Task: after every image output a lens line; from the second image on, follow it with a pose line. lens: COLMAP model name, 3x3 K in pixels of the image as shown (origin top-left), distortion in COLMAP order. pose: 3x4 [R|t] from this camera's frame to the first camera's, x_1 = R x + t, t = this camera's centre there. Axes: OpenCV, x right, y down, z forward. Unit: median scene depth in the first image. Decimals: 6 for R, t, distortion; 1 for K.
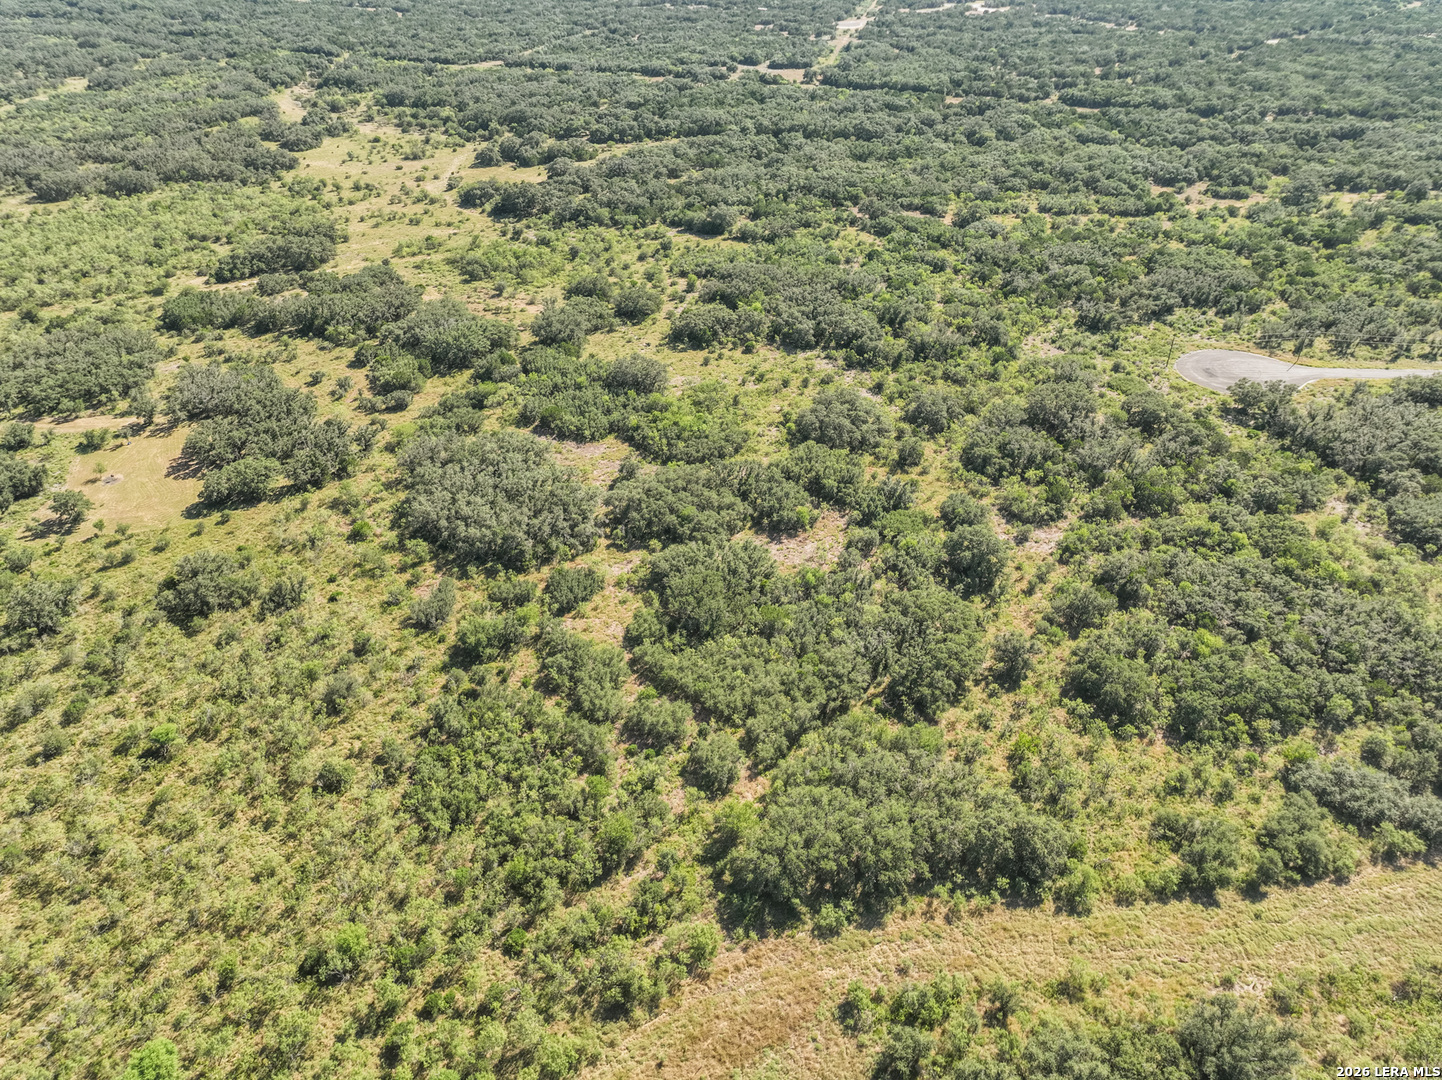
lens RADIAL K [[1010.6, 0, 724.4], [0, 1010.6, 541.4], [0, 0, 1]] dist [-0.006078, 0.024811]
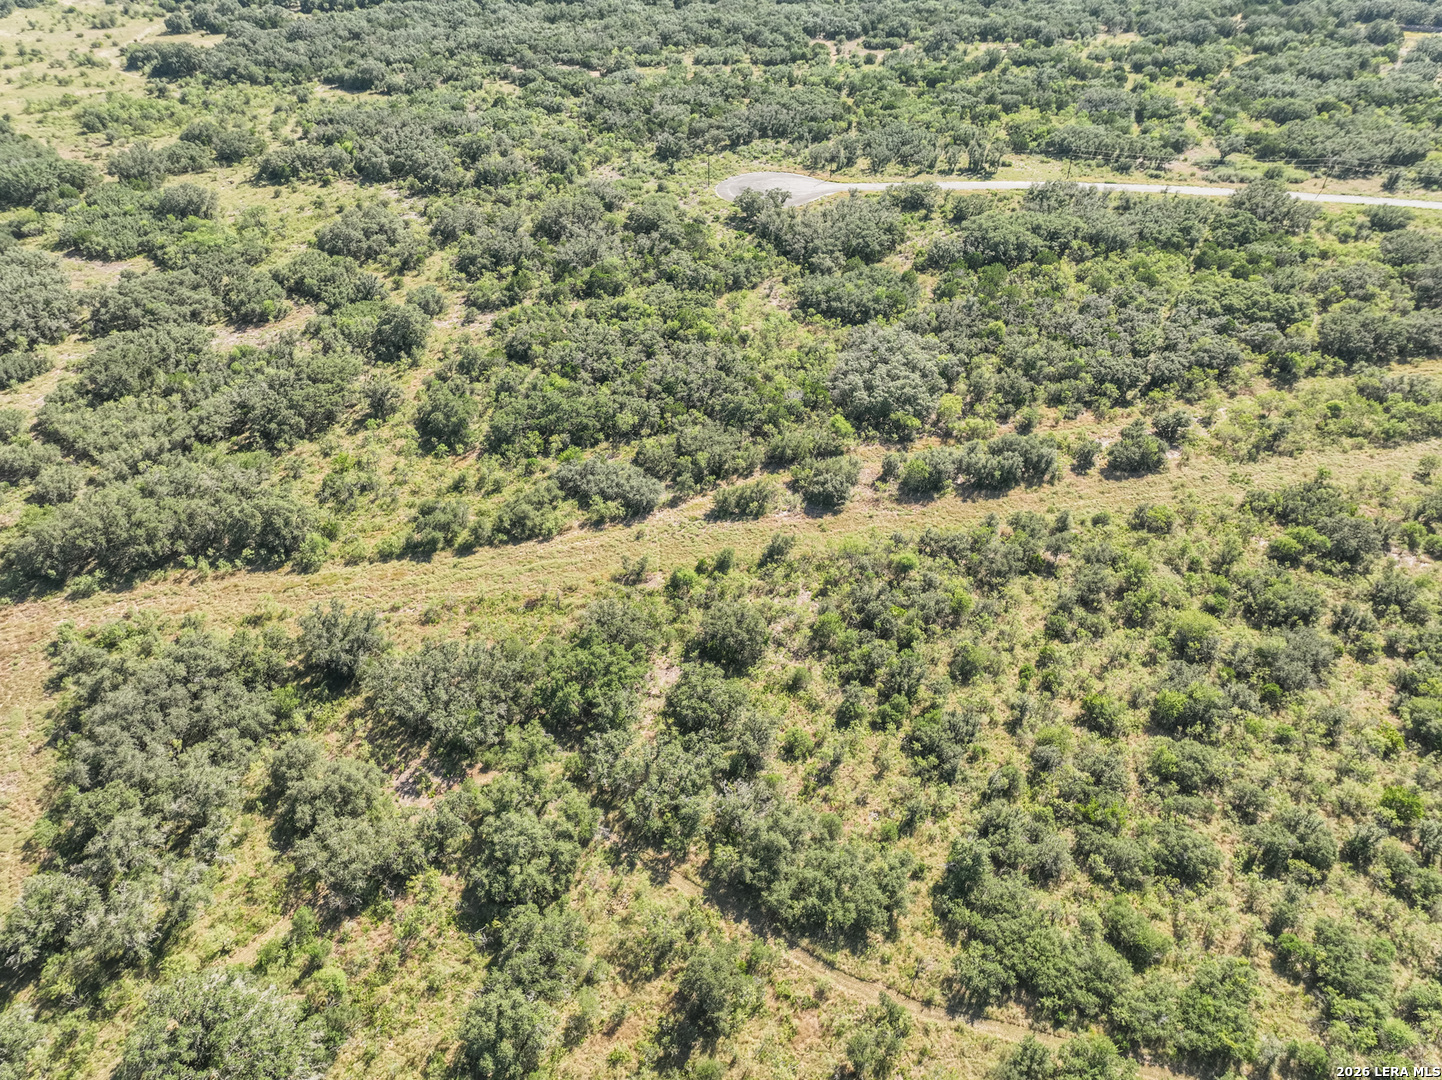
lens RADIAL K [[1010.6, 0, 723.0], [0, 1010.6, 540.9], [0, 0, 1]] dist [-0.006078, 0.024811]
pose [[0.996306, -0.051586, 0.068654, 0.491122], [0.046229, 0.995923, 0.077461, 0.167736], [-0.072370, -0.074001, 0.994629, -0.146737]]
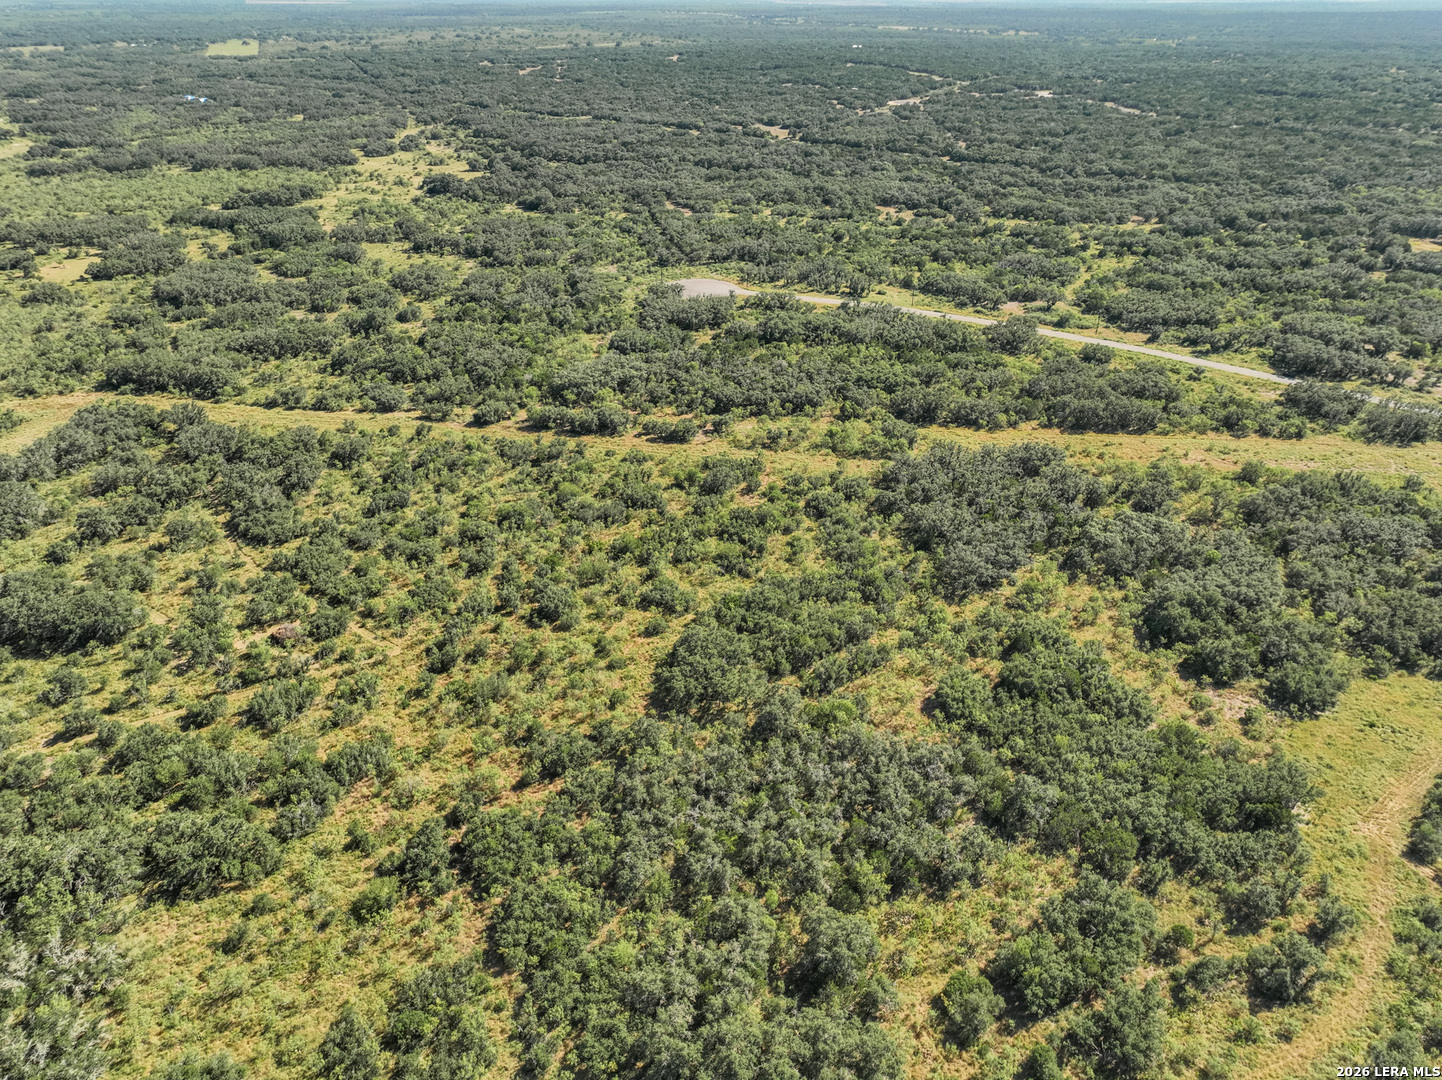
lens RADIAL K [[1010.6, 0, 721.6], [0, 1010.6, 539.1], [0, 0, 1]] dist [-0.006078, 0.024811]
pose [[0.951468, 0.153002, -0.267021, 1.367892], [-0.173297, 0.983386, -0.054029, 0.385073], [0.254318, 0.097681, 0.962175, -0.585355]]
